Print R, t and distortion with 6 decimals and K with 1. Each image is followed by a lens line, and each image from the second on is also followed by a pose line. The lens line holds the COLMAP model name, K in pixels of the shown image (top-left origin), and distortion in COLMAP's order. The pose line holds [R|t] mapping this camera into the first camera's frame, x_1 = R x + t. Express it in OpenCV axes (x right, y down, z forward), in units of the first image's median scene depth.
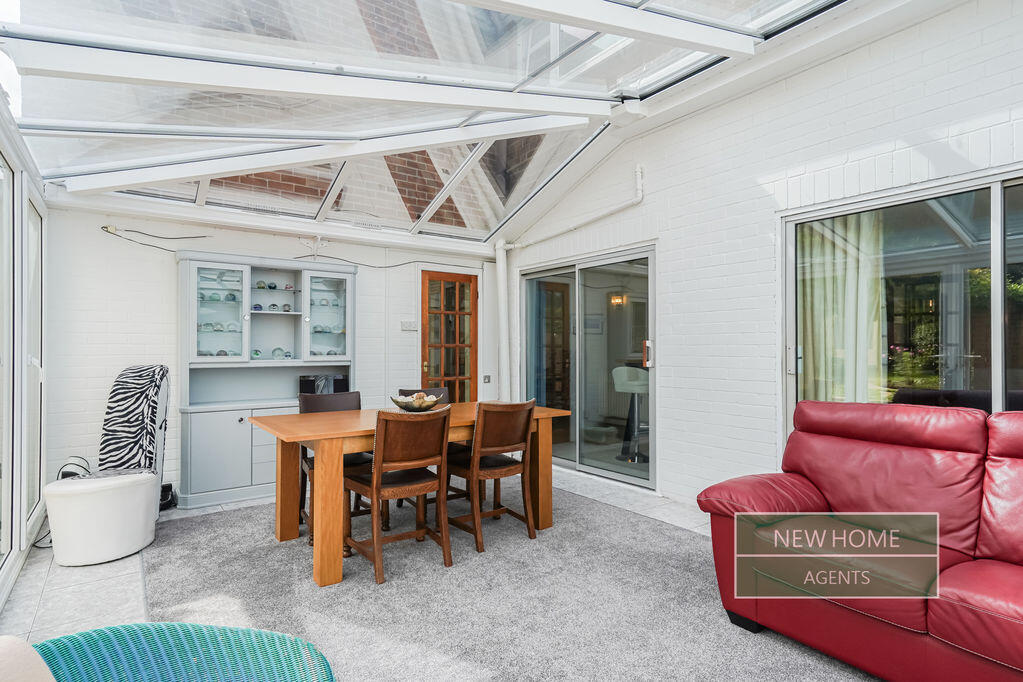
lens RADIAL K [[527.0, 0, 511.5], [0, 527.0, 341.0], [0, 0, 1]] dist [0.001450, 0.000309]
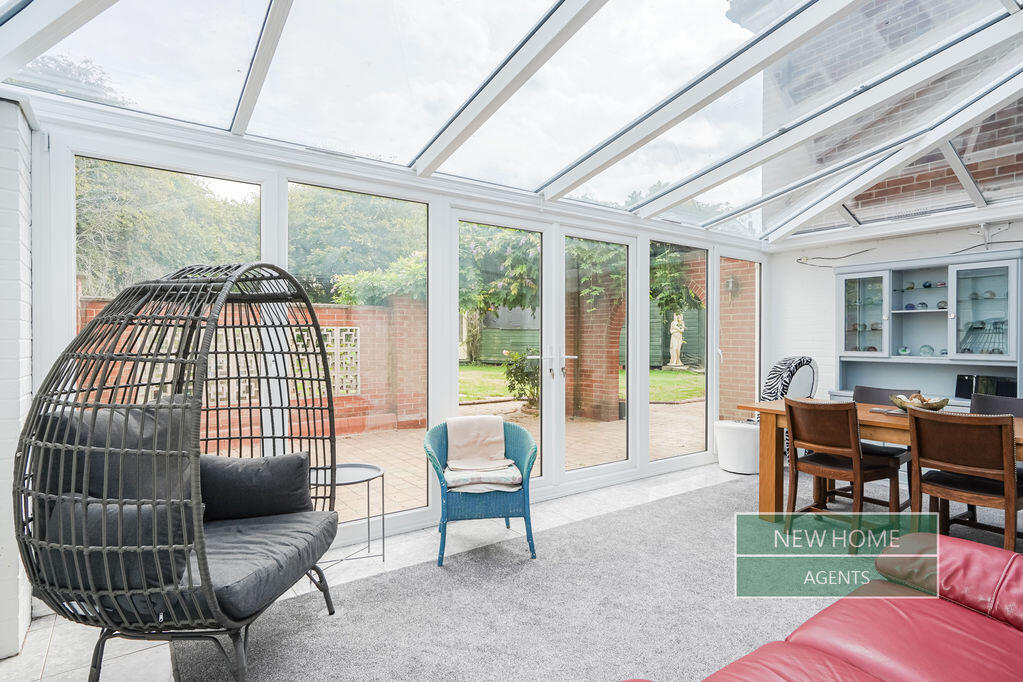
lens RADIAL K [[527.0, 0, 511.5], [0, 527.0, 341.0], [0, 0, 1]] dist [0.001450, 0.000309]
pose [[-0.037235, 0.010549, -0.999251, 0.673907], [0.012697, 0.999869, 0.010083, -0.017316], [0.999226, -0.012312, -0.037364, 0.265444]]
